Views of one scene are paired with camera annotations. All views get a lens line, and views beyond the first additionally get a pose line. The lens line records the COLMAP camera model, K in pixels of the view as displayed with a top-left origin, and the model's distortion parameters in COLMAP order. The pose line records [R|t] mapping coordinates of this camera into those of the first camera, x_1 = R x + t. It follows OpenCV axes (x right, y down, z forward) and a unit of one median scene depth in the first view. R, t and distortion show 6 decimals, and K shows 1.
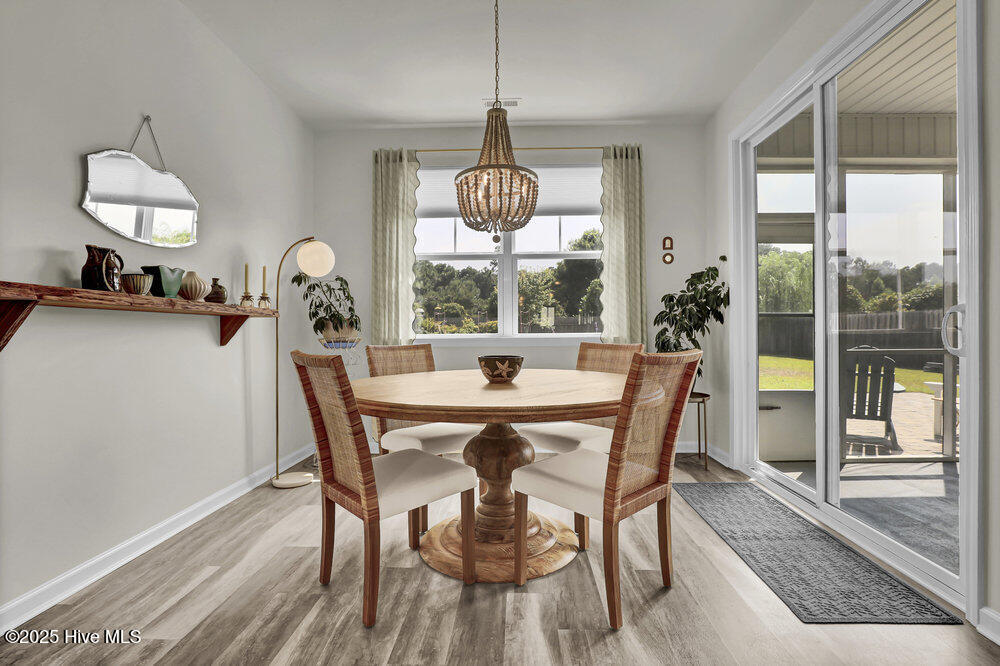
lens RADIAL K [[482.1, 0, 499.0], [0, 482.1, 336.9], [0, 0, 1]] dist [-0.001489, -0.000162]
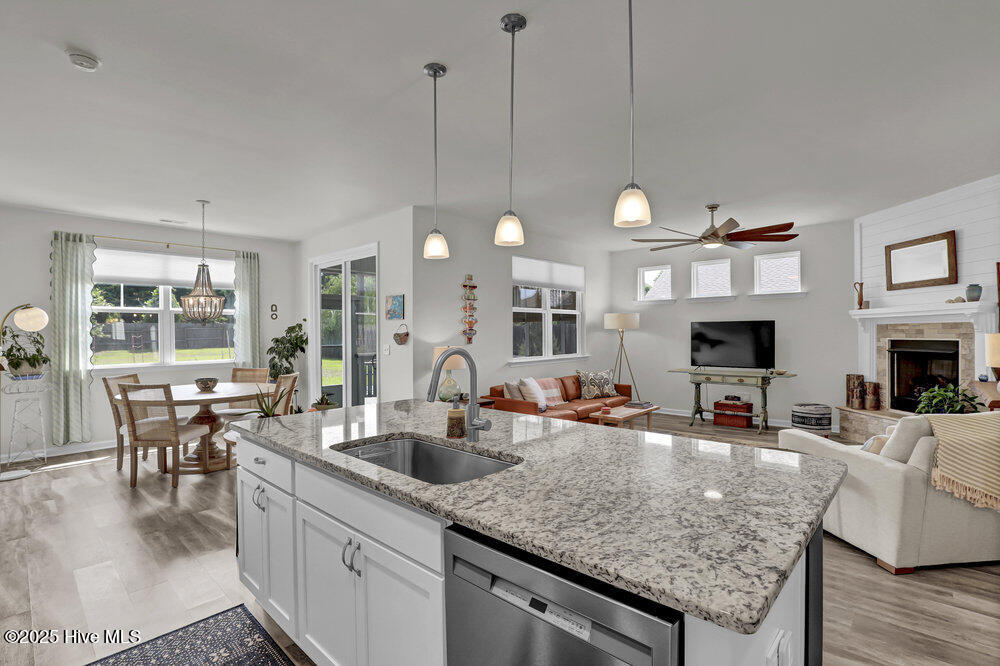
lens RADIAL K [[482.1, 0, 499.0], [0, 482.1, 336.9], [0, 0, 1]] dist [-0.001489, -0.000162]
pose [[0.673762, 0.001645, 0.738947, -0.431413], [0.005541, 0.999958, -0.007279, -0.074257], [-0.738928, 0.008999, 0.673724, -0.864766]]
